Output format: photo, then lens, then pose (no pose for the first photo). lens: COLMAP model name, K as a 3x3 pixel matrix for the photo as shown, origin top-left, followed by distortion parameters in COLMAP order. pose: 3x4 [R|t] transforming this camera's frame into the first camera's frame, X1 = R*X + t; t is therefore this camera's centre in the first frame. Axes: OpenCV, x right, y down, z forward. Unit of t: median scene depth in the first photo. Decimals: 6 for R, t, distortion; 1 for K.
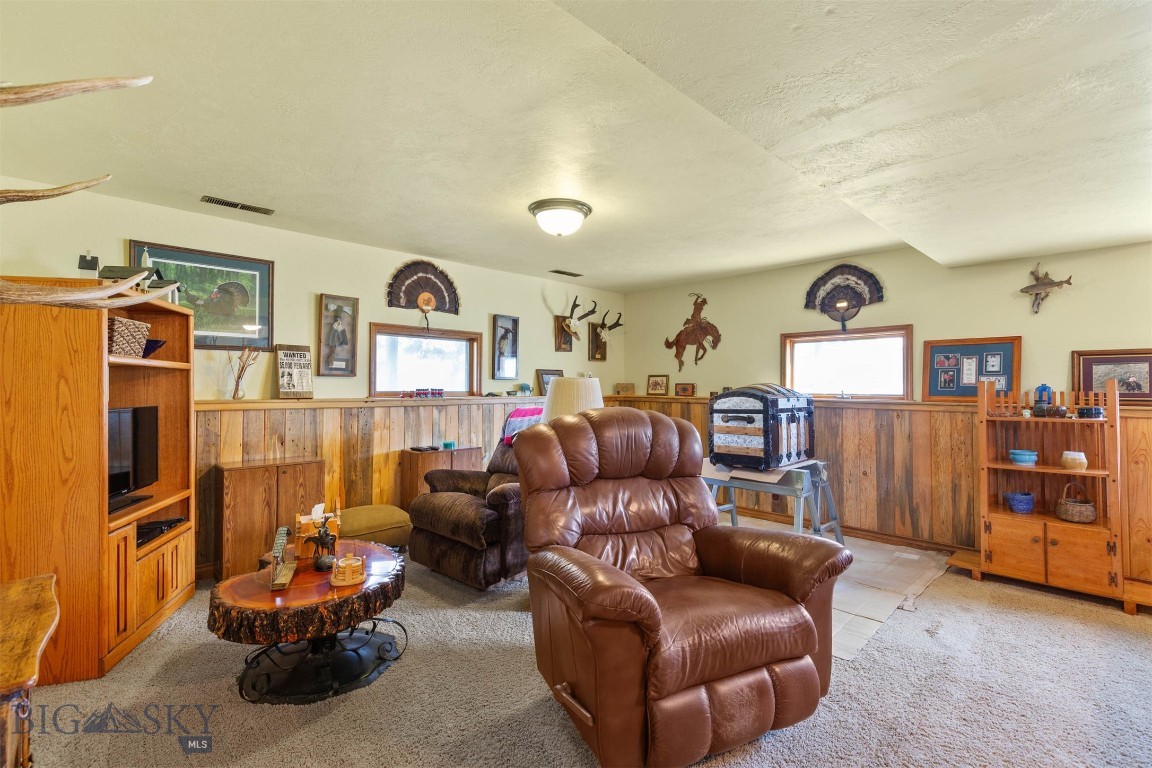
lens RADIAL K [[516.8, 0, 574.6], [0, 516.8, 388.4], [0, 0, 1]] dist [0.004426, -0.000786]
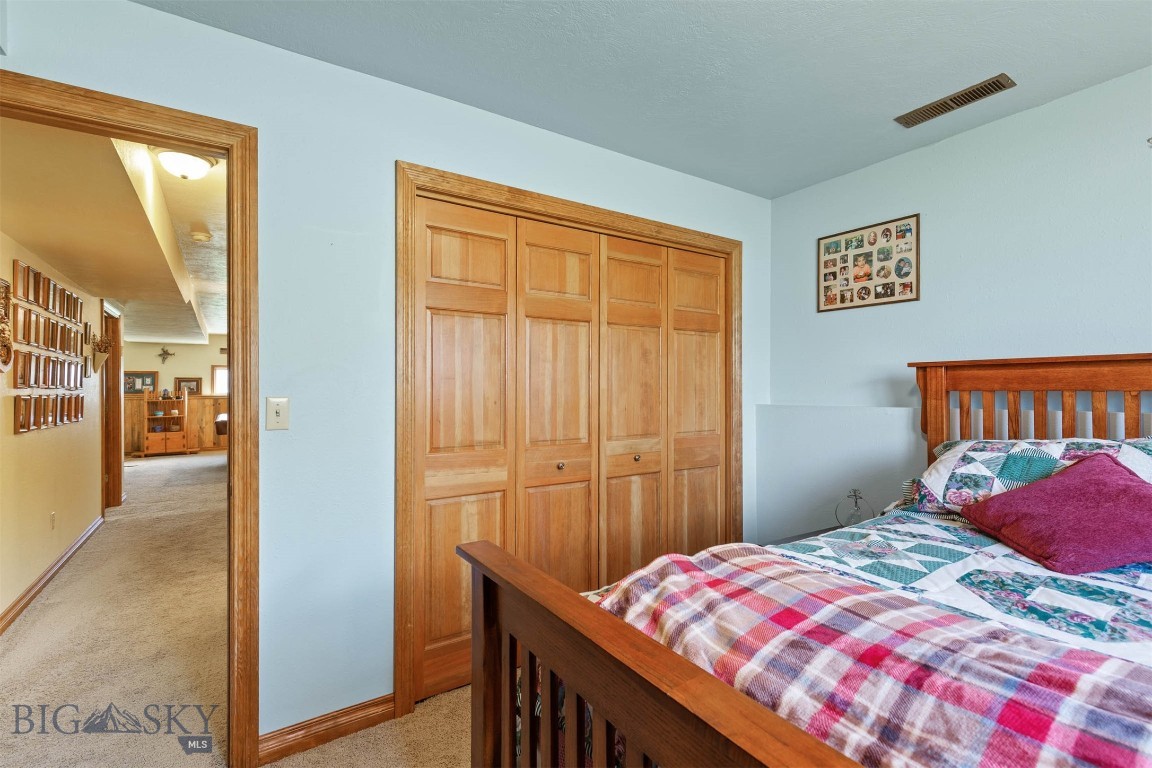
lens RADIAL K [[520.7, 0, 578.2], [0, 520.7, 378.7], [0, 0, 1]] dist [0.002777, 0.000094]
pose [[0.167978, 0.012244, 0.985715, -1.247430], [0.003093, 0.999911, -0.012948, -0.015296], [-0.985786, 0.005224, 0.167925, -1.389359]]
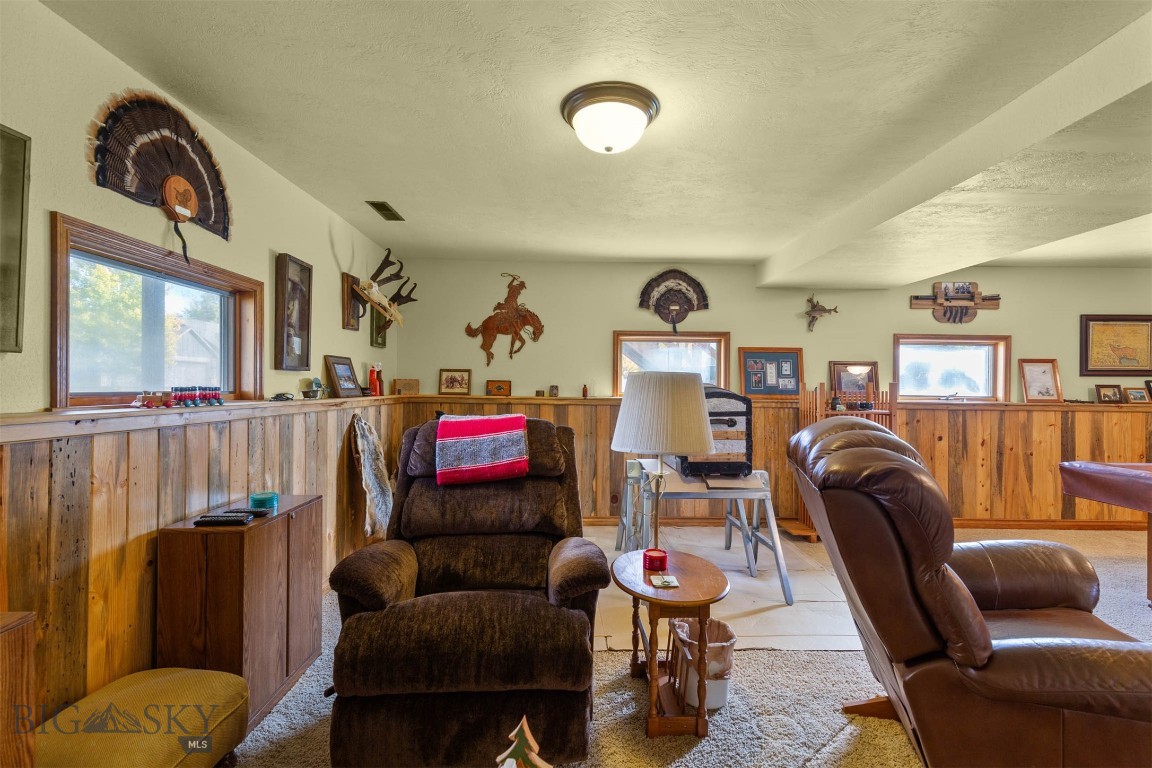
lens RADIAL K [[516.8, 0, 574.6], [0, 516.8, 388.4], [0, 0, 1]] dist [0.004426, -0.000786]
pose [[0.683235, 0.000910, 0.730198, -0.391845], [-0.006195, 0.999970, 0.004550, -0.001770], [-0.730172, -0.007632, 0.683221, 0.437161]]
